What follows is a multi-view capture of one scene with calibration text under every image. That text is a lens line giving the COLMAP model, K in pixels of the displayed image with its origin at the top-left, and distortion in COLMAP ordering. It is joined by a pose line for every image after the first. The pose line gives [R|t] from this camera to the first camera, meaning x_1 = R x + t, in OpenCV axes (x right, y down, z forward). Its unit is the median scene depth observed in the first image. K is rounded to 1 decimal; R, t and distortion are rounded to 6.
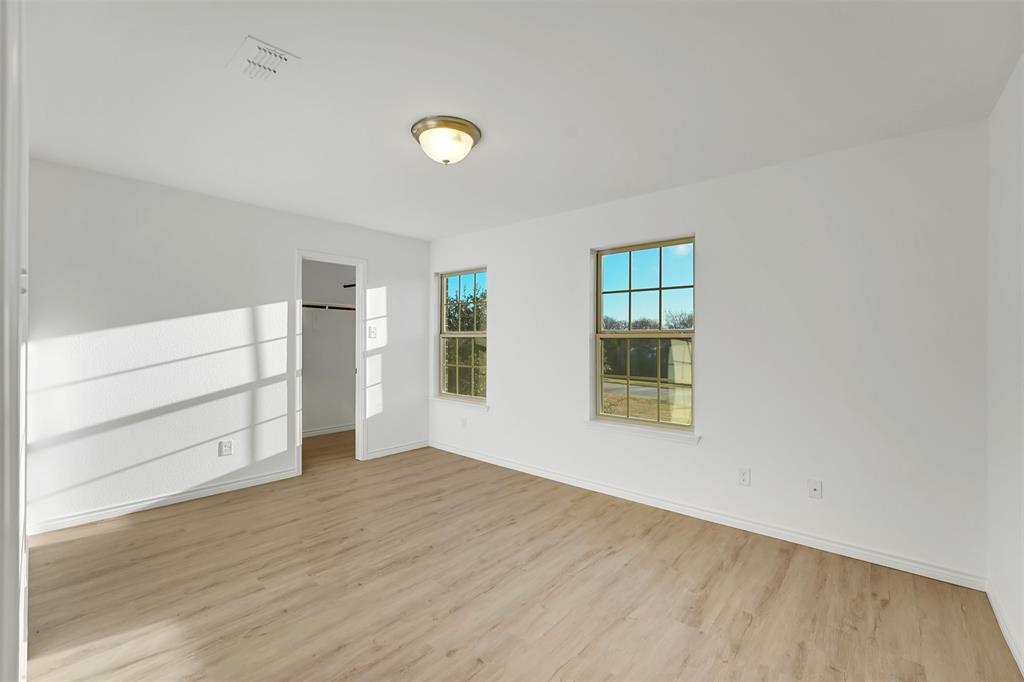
lens RADIAL K [[441.0, 0, 512.5], [0, 441.0, 348.5], [0, 0, 1]] dist [-0.024512, 0.001059]
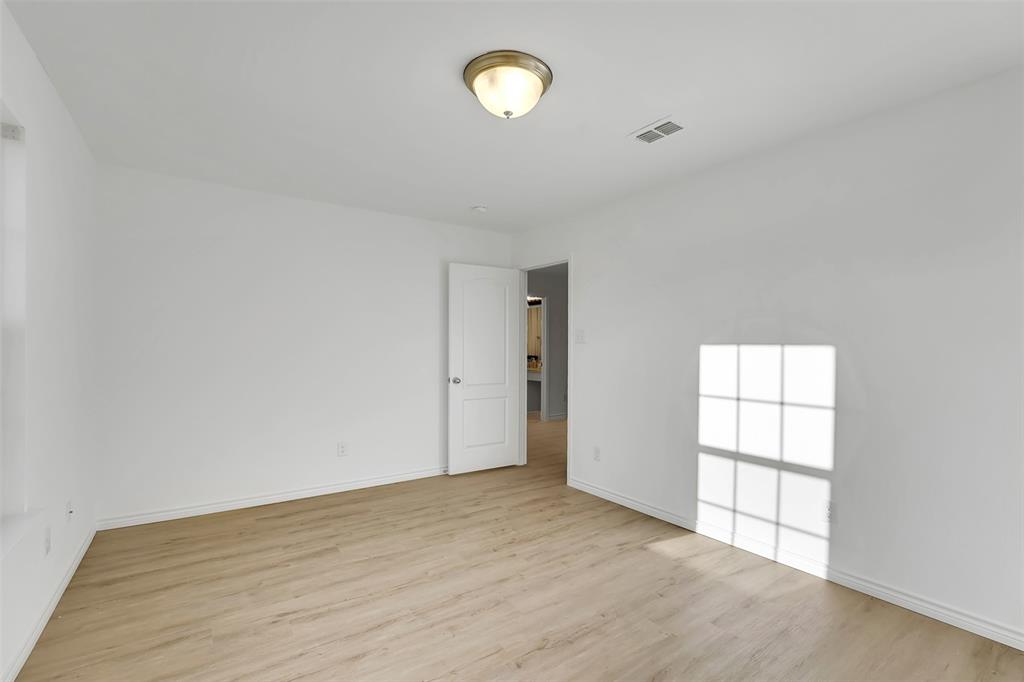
lens RADIAL K [[441.0, 0, 512.5], [0, 441.0, 348.5], [0, 0, 1]] dist [-0.024512, 0.001059]
pose [[-0.969862, -0.013107, 0.243302, -0.404558], [-0.008616, 0.999772, 0.019513, -0.008273], [-0.243503, 0.016829, -0.969754, 2.005302]]
